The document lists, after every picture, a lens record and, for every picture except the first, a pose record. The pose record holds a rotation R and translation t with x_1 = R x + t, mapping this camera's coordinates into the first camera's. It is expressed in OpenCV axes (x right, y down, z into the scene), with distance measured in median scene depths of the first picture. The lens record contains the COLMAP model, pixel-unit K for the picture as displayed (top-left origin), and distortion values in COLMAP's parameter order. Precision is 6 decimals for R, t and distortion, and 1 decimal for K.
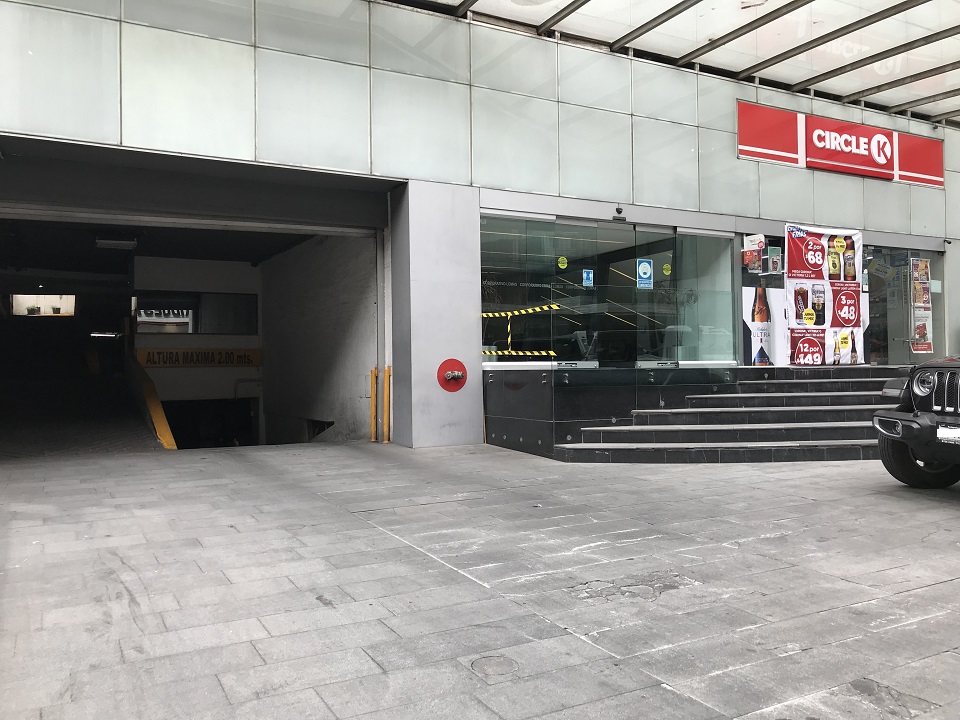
lens RADIAL K [[781.4, 0, 479.7], [0, 781.4, 361.9], [0, 0, 1]] dist [0.037297, -0.014435]
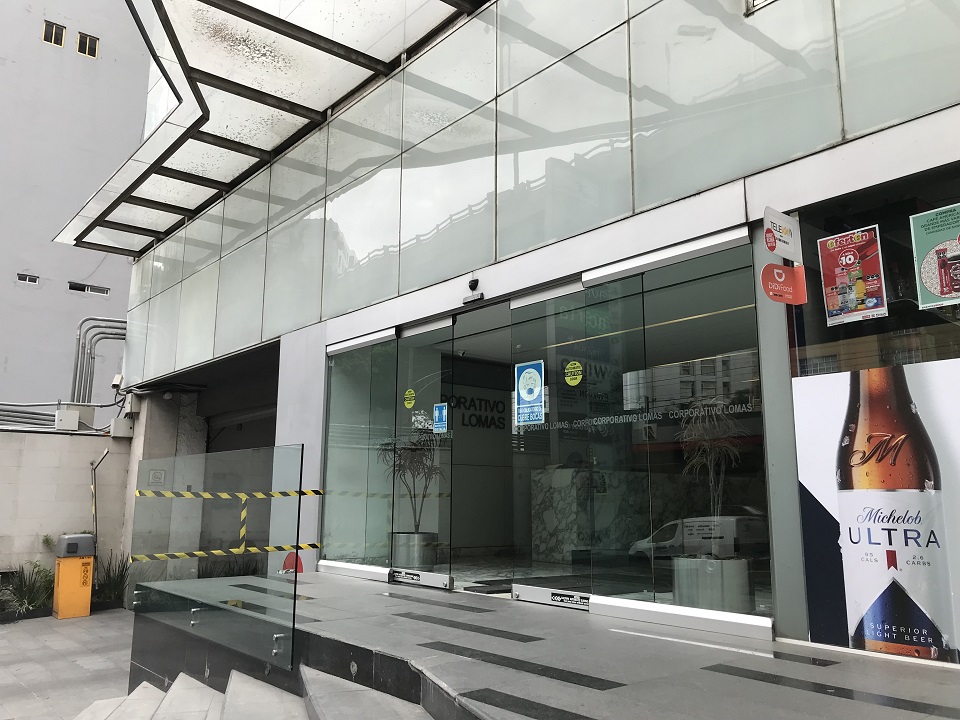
lens RADIAL K [[781.4, 0, 480.1], [0, 781.4, 353.7], [0, 0, 1]] dist [0.037297, -0.014435]
pose [[0.200995, -0.161752, -0.966146, 0.642540], [0.002635, 0.986359, -0.164588, -0.055789], [0.979589, 0.030535, 0.198679, 0.844949]]
